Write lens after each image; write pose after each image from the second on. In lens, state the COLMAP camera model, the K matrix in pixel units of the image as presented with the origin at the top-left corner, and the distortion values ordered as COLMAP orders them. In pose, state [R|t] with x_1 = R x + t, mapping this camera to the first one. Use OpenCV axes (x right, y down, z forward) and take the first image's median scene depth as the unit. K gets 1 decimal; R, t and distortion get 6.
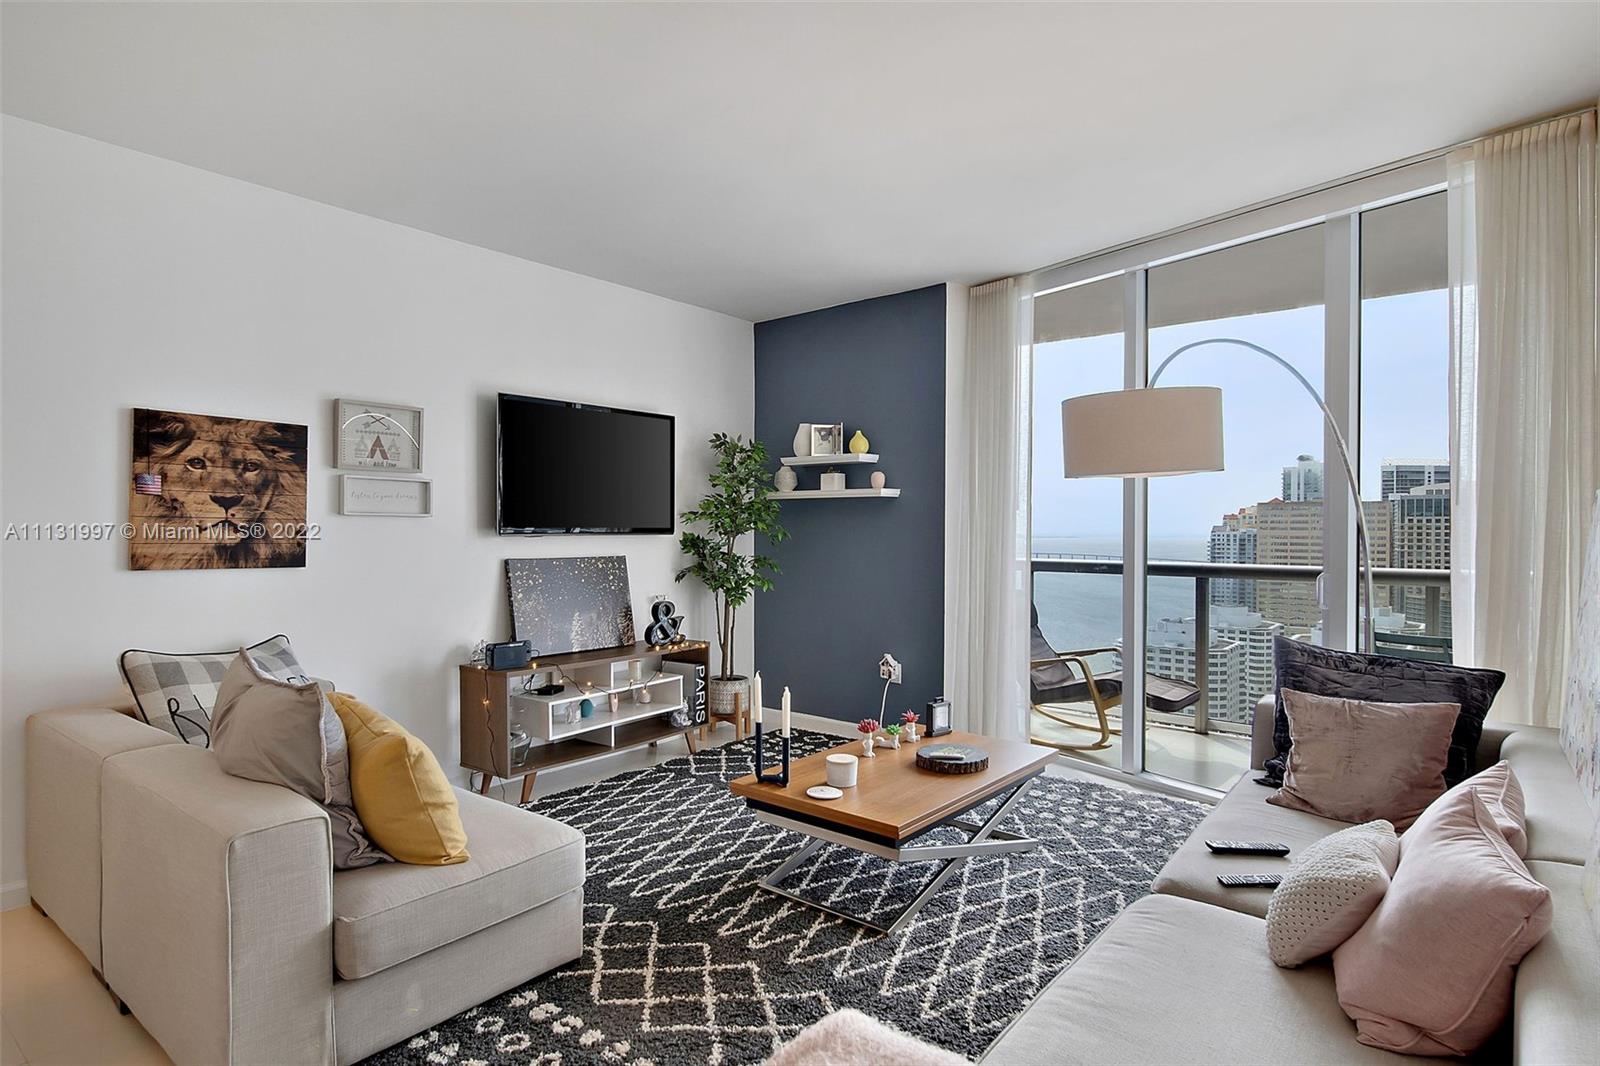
lens RADIAL K [[860.7, 0, 799.8], [0, 860.7, 533.1], [0, 0, 1]] dist [-0.000210, -0.000154]
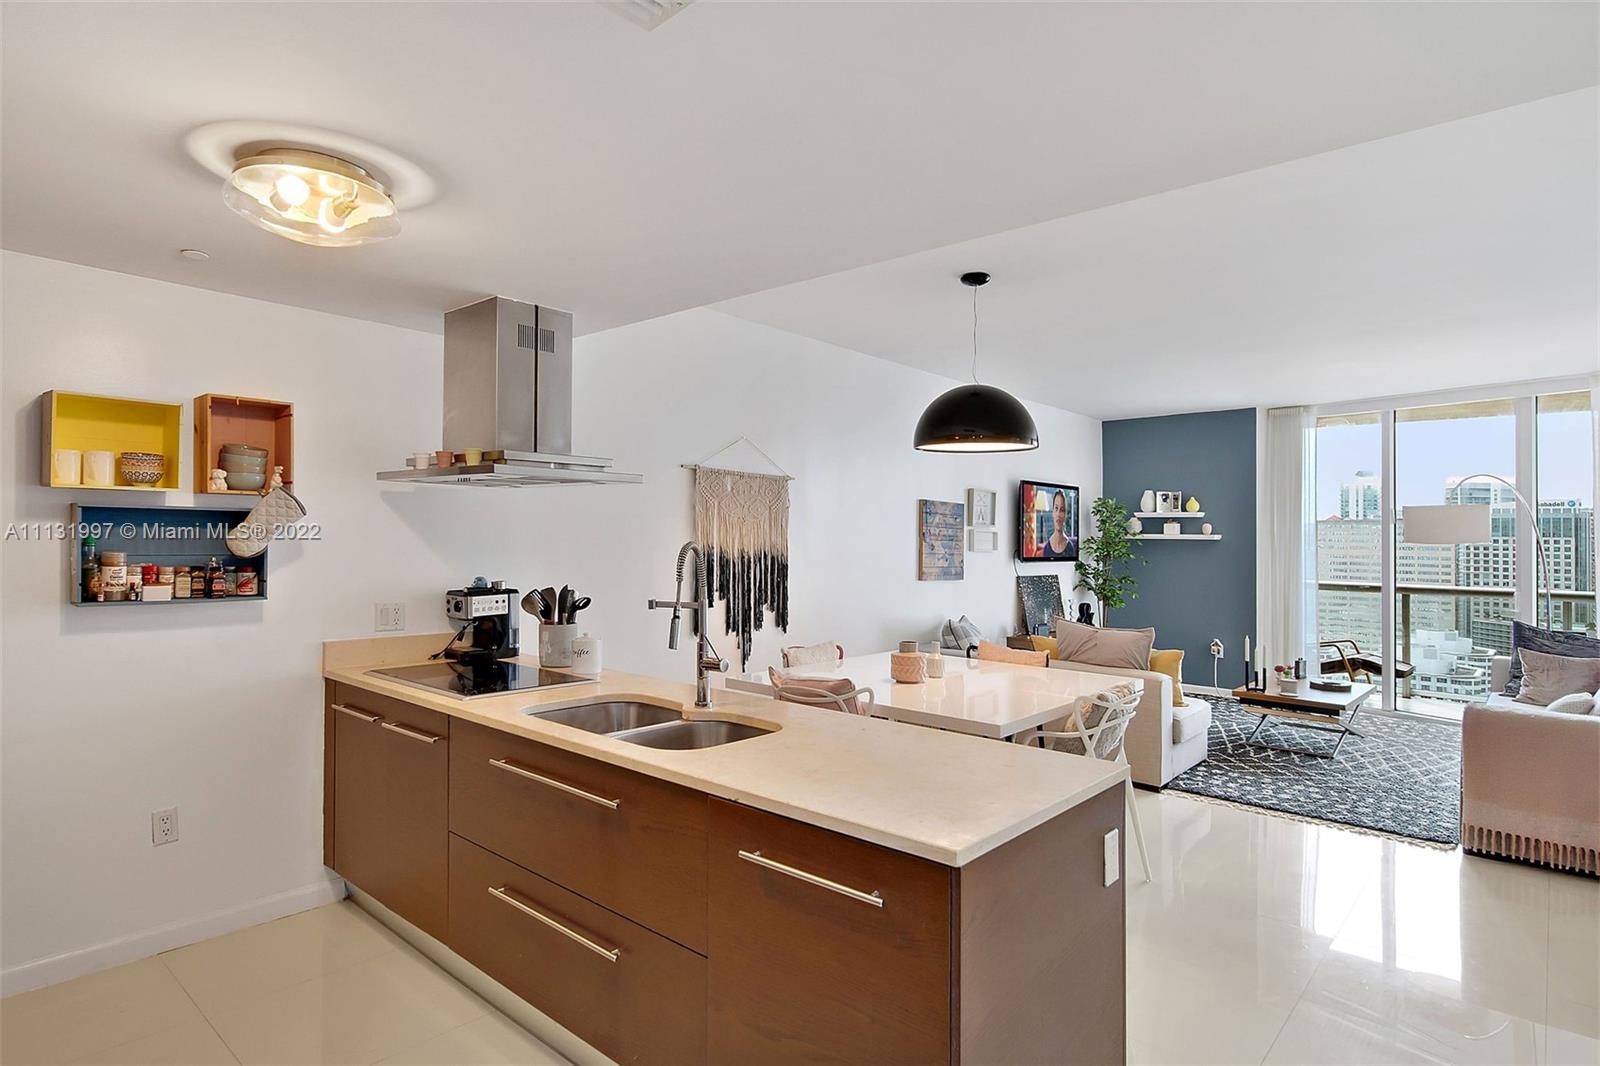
lens RADIAL K [[894.1, 0, 793.1], [0, 894.1, 522.4], [0, 0, 1]] dist [-0.003936, -0.000978]
pose [[0.999274, 0.016648, -0.034260, -0.911140], [-0.017391, 0.999617, -0.021515, -0.037873], [0.033889, 0.022095, 0.999181, -0.990036]]
